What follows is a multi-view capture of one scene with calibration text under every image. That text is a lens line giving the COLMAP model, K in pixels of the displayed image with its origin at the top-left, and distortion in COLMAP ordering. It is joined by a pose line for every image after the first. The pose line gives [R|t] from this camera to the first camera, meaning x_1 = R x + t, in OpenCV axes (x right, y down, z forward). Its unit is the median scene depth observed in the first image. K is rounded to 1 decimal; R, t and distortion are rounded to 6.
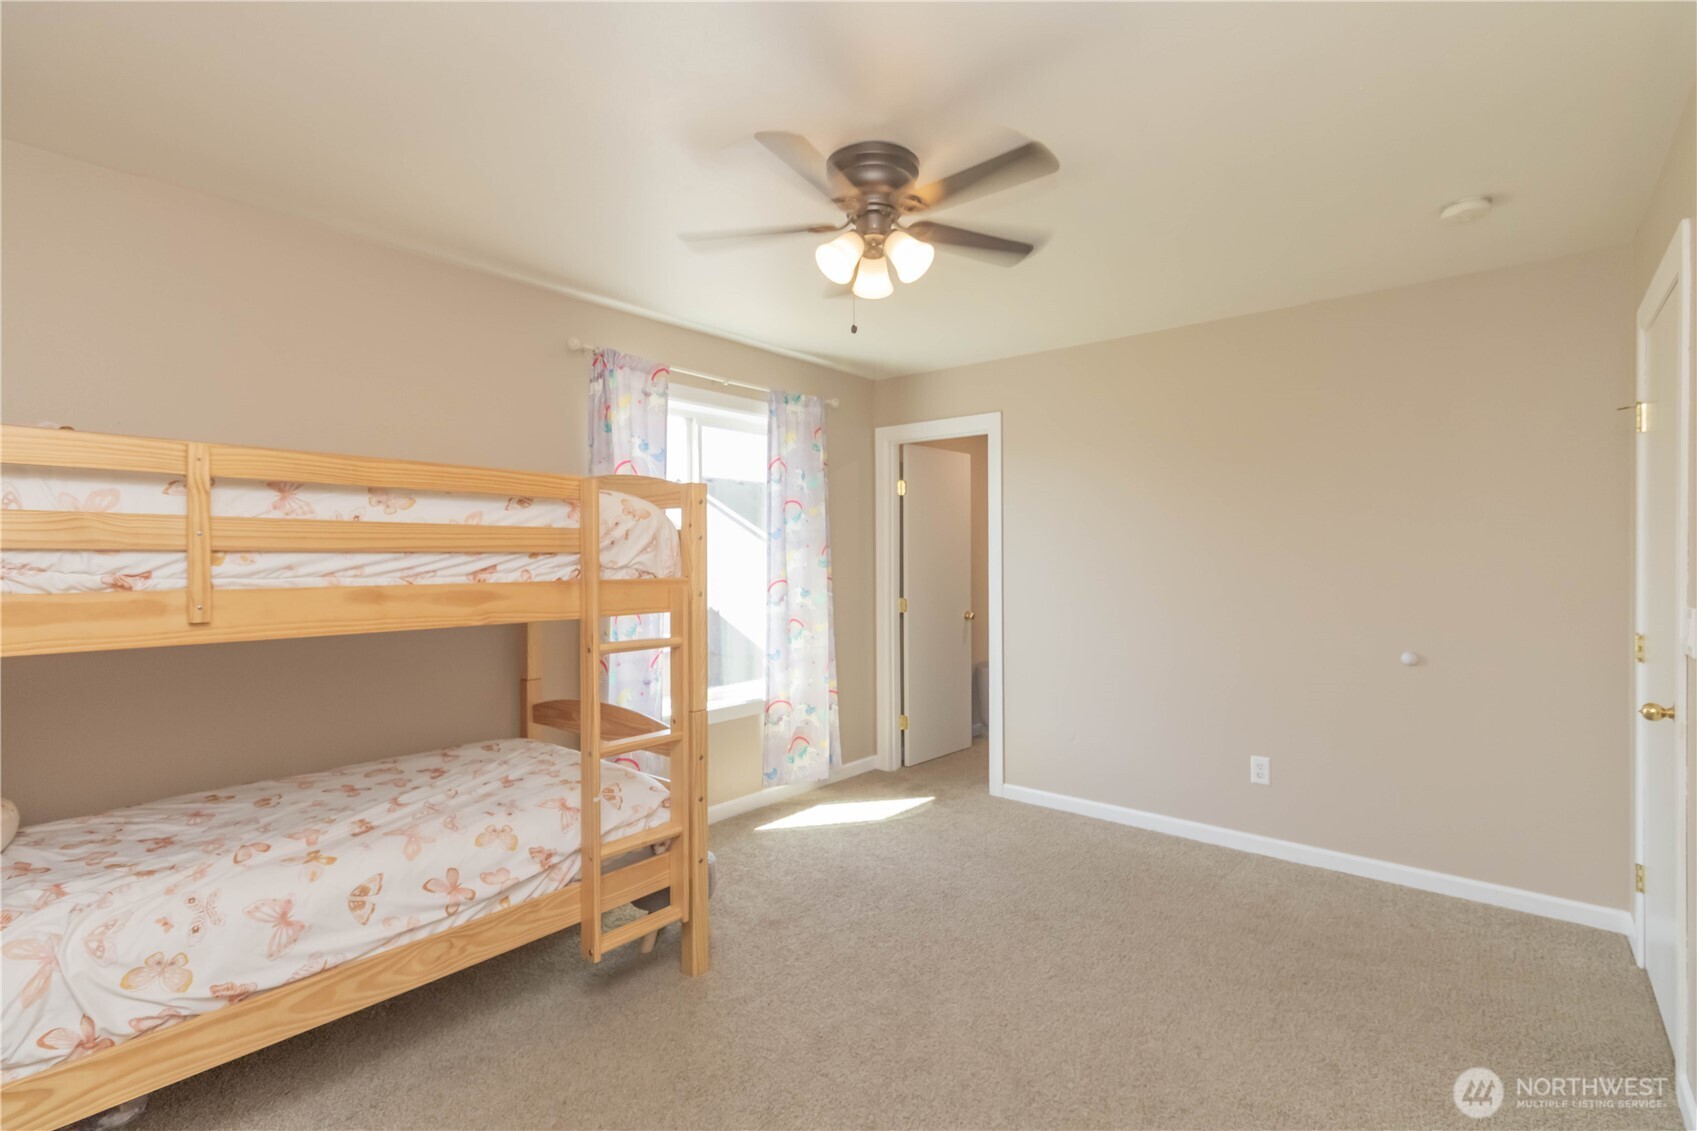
lens RADIAL K [[804.6, 0, 852.5], [0, 804.6, 560.8], [0, 0, 1]] dist [0.002182, -0.000548]
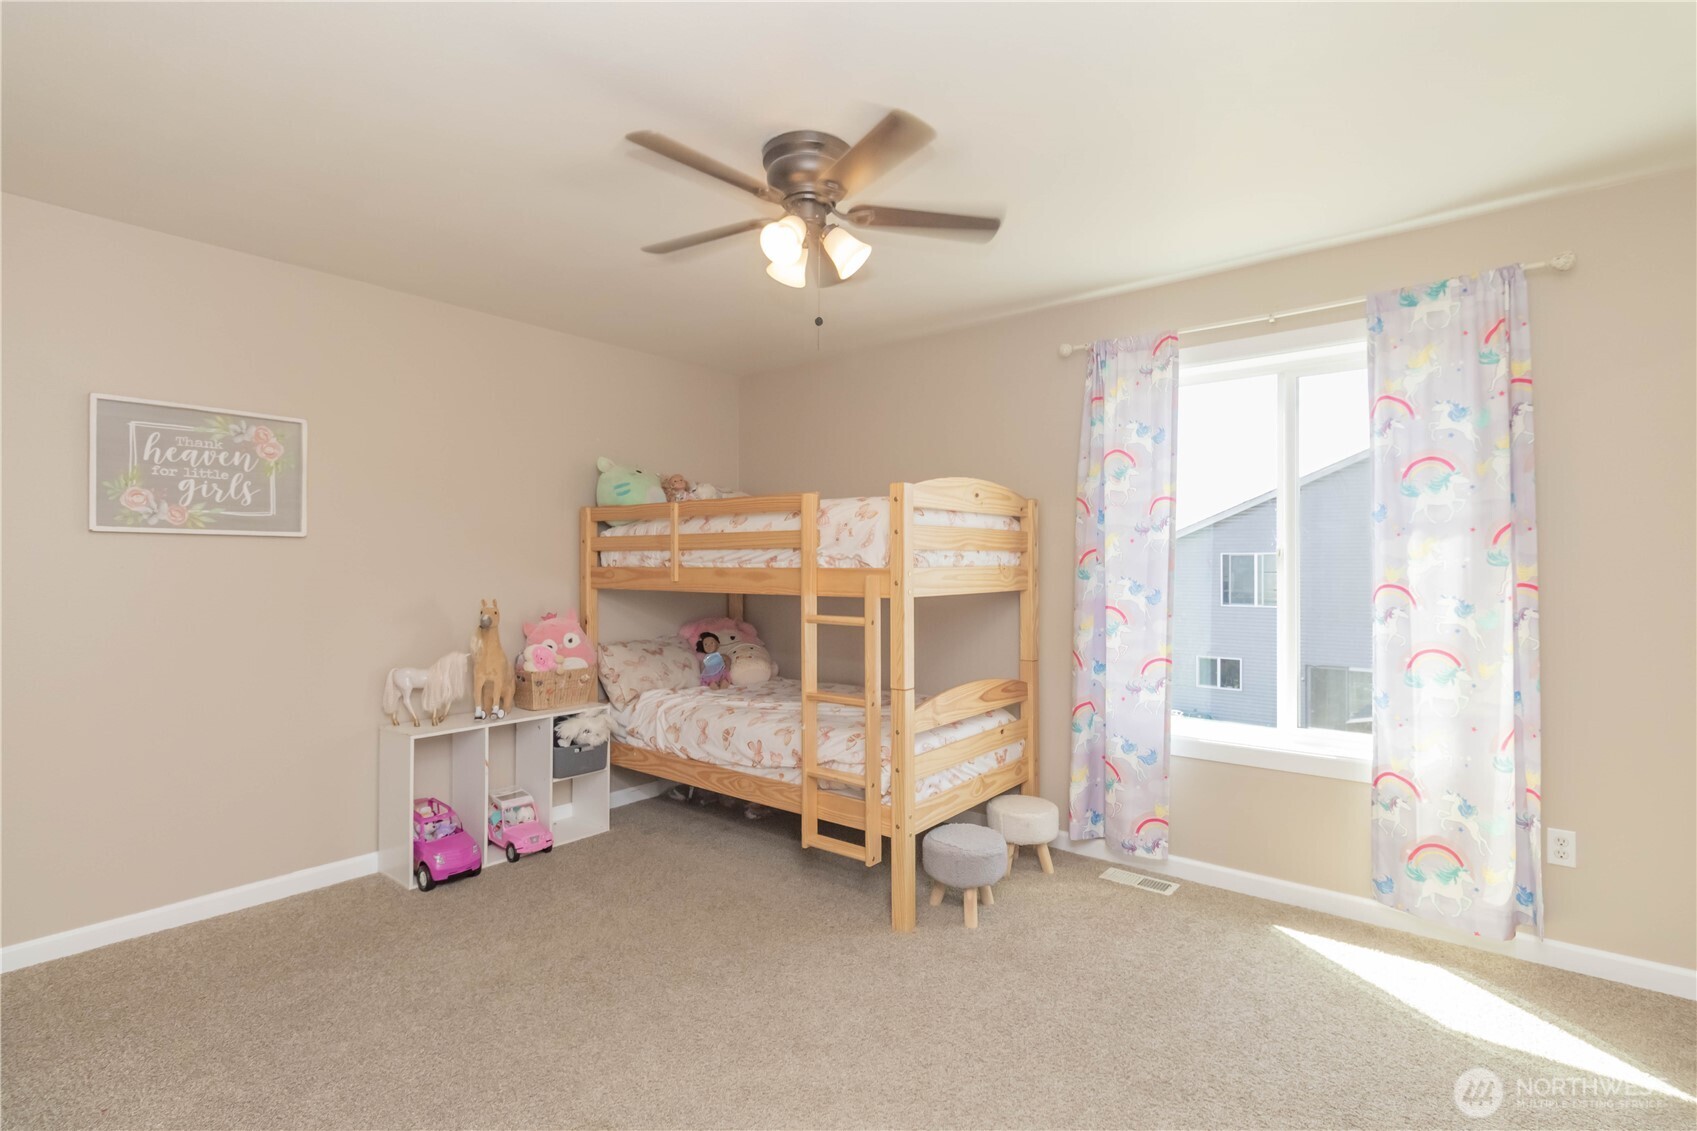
lens RADIAL K [[804.6, 0, 857.1], [0, 804.6, 565.4], [0, 0, 1]] dist [0.002182, -0.000548]
pose [[0.007489, -0.000989, -0.999971, 0.682278], [-0.007057, 0.999975, -0.001041, 0.014484], [0.999947, 0.007065, 0.007482, 0.703547]]
